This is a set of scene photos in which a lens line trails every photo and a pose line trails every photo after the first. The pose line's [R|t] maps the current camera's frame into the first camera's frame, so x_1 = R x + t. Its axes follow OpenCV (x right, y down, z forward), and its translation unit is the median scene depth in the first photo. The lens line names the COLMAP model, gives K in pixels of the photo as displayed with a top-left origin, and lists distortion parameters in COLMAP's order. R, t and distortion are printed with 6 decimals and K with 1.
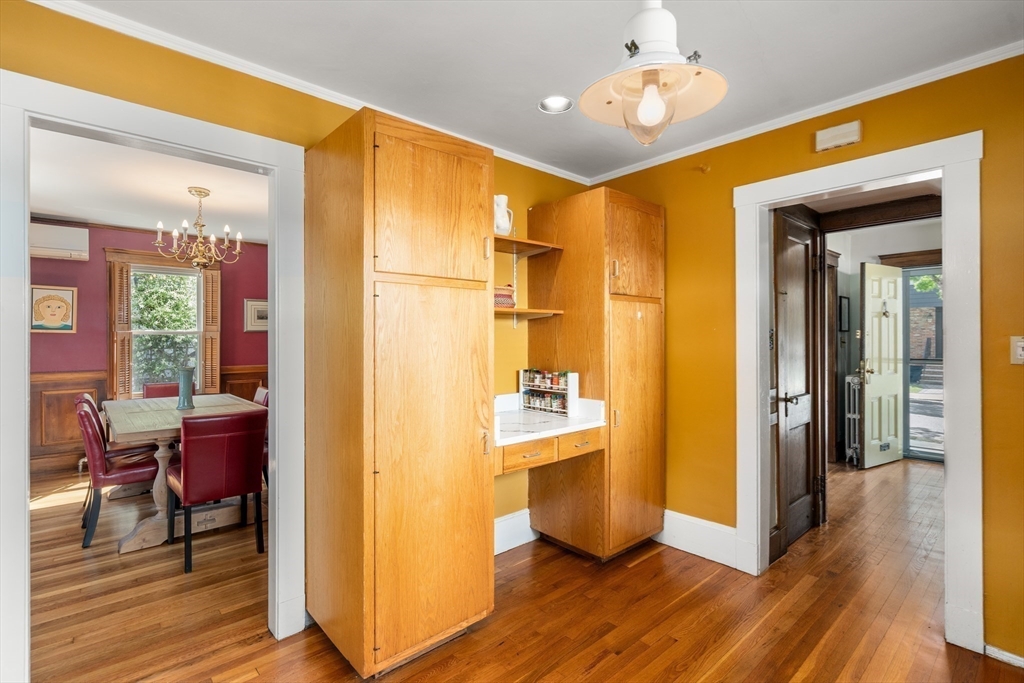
lens RADIAL K [[480.3, 0, 508.4], [0, 480.3, 338.9], [0, 0, 1]] dist [0.002059, 0.000661]
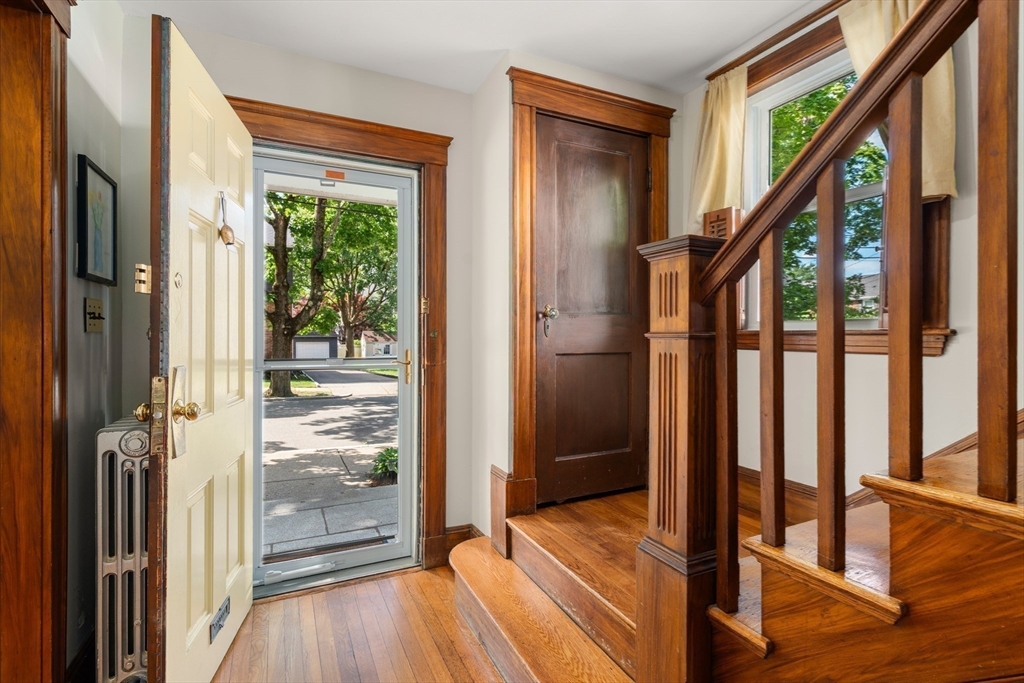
lens RADIAL K [[480.3, 0, 508.4], [0, 480.3, 338.9], [0, 0, 1]] dist [0.002059, 0.000661]
pose [[0.287416, -0.001886, 0.957804, 0.514047], [-0.004130, 0.999986, 0.003209, 0.021446], [-0.957797, -0.004878, 0.287404, 0.707560]]
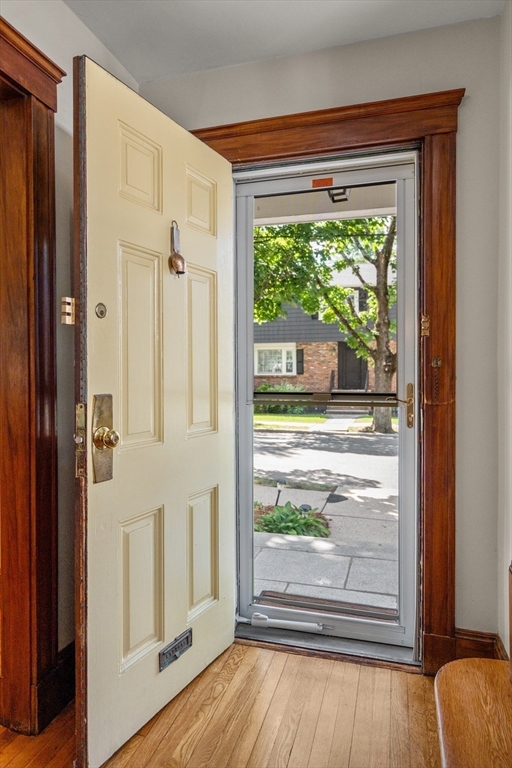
lens RADIAL K [[498.7, 0, 254.7], [0, 498.7, 378.8], [0, 0, 1]] dist [0.008770, 0.001451]
pose [[0.851205, -0.004419, 0.524814, 0.647104], [-0.000773, 0.999953, 0.009675, 0.026867], [-0.524832, -0.008641, 0.851162, 0.669777]]
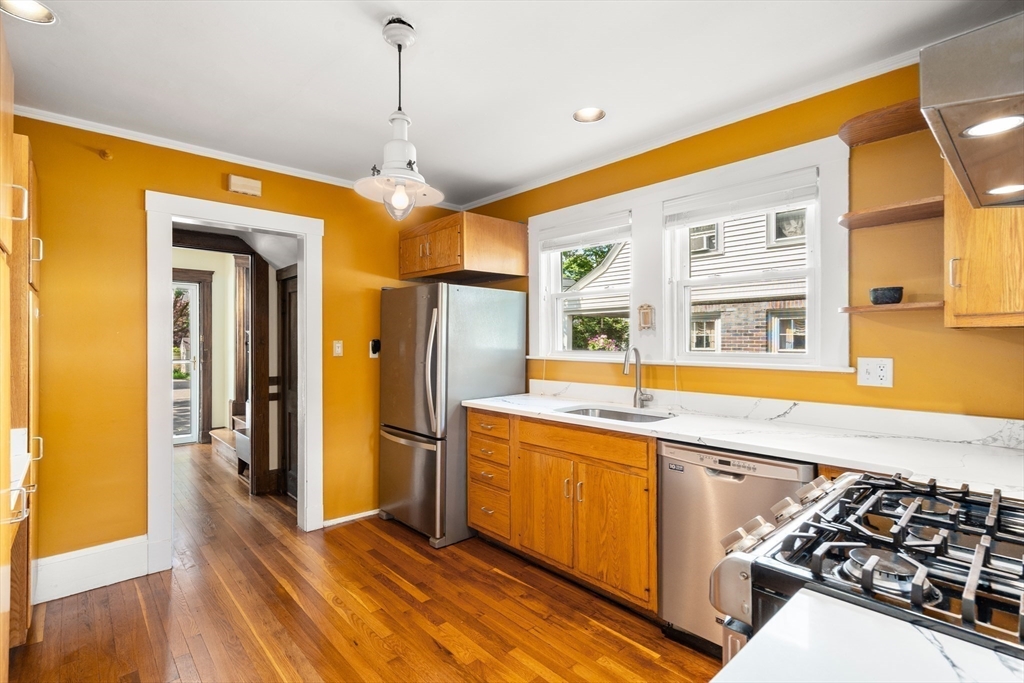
lens RADIAL K [[480.3, 0, 508.4], [0, 480.3, 338.9], [0, 0, 1]] dist [0.002059, 0.000661]
pose [[-0.005849, 0.005221, 0.999969, -0.289794], [0.004495, 0.999976, -0.005195, 0.000262], [-0.999973, 0.004465, -0.005872, 0.142987]]
